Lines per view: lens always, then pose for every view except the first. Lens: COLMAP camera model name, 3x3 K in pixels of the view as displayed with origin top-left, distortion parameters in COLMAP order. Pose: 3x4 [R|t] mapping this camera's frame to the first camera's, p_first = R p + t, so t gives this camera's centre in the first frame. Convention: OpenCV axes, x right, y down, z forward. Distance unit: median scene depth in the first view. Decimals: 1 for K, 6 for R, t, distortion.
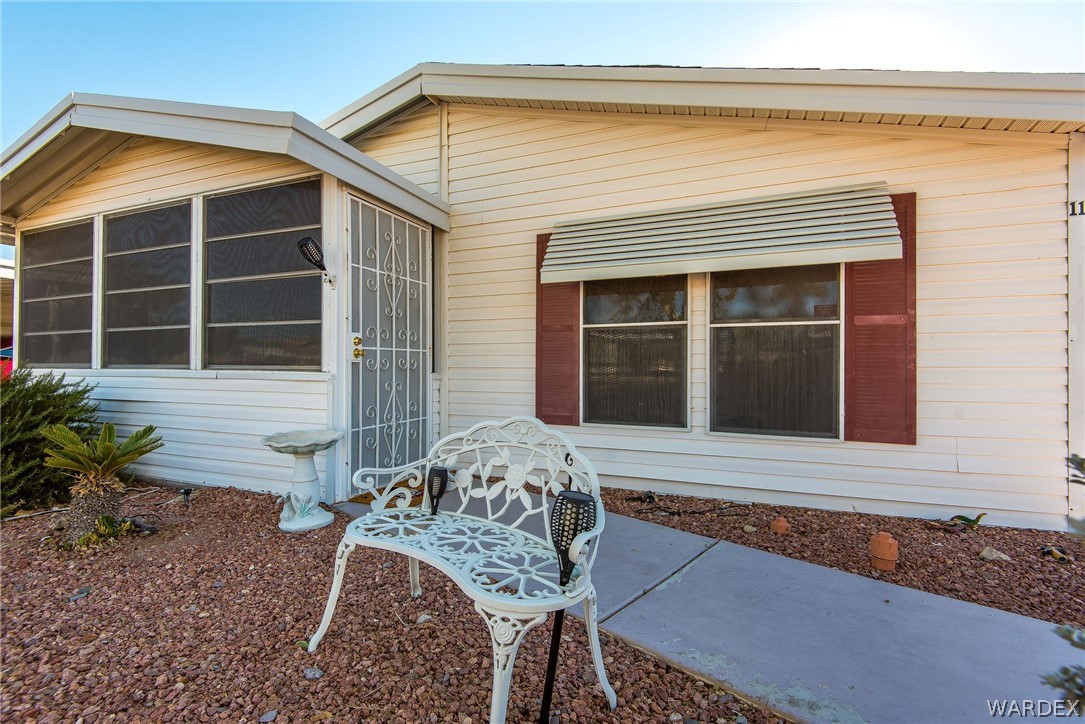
lens RADIAL K [[491.1, 0, 542.5], [0, 491.1, 362.0], [0, 0, 1]] dist [0.041221, -0.024769]
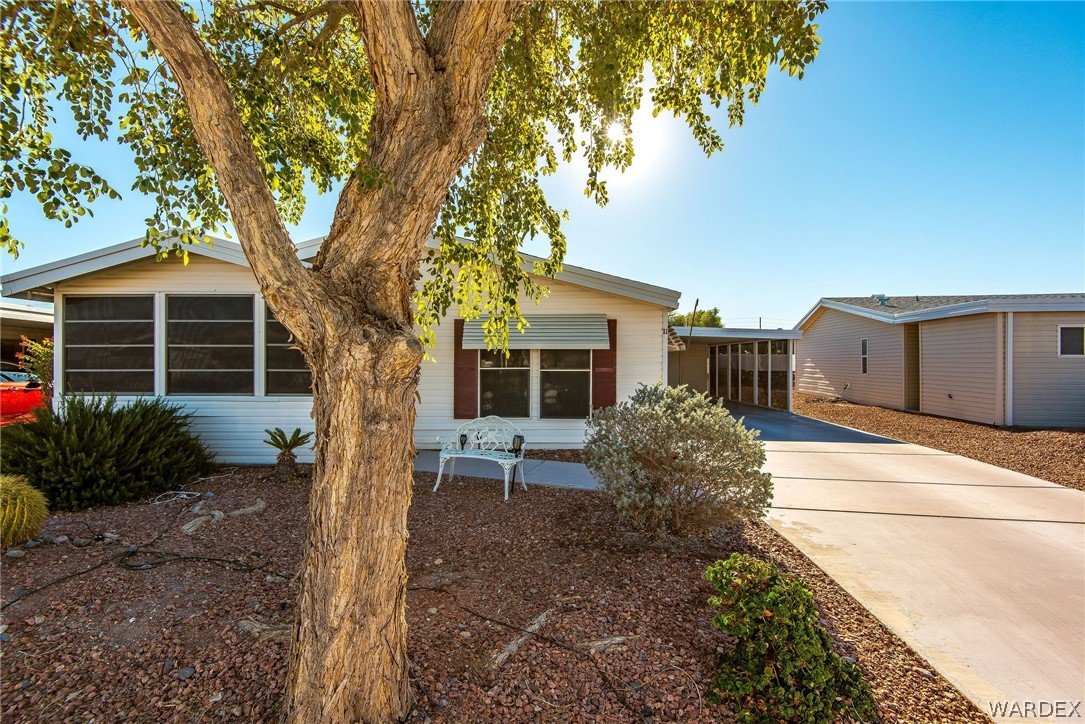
lens RADIAL K [[491.1, 0, 542.5], [0, 491.1, 362.0], [0, 0, 1]] dist [0.041221, -0.024769]
pose [[0.921456, 0.000797, 0.388482, -0.498147], [-0.005459, 0.999926, 0.010896, -0.133925], [-0.388445, -0.012161, 0.921392, -1.016322]]
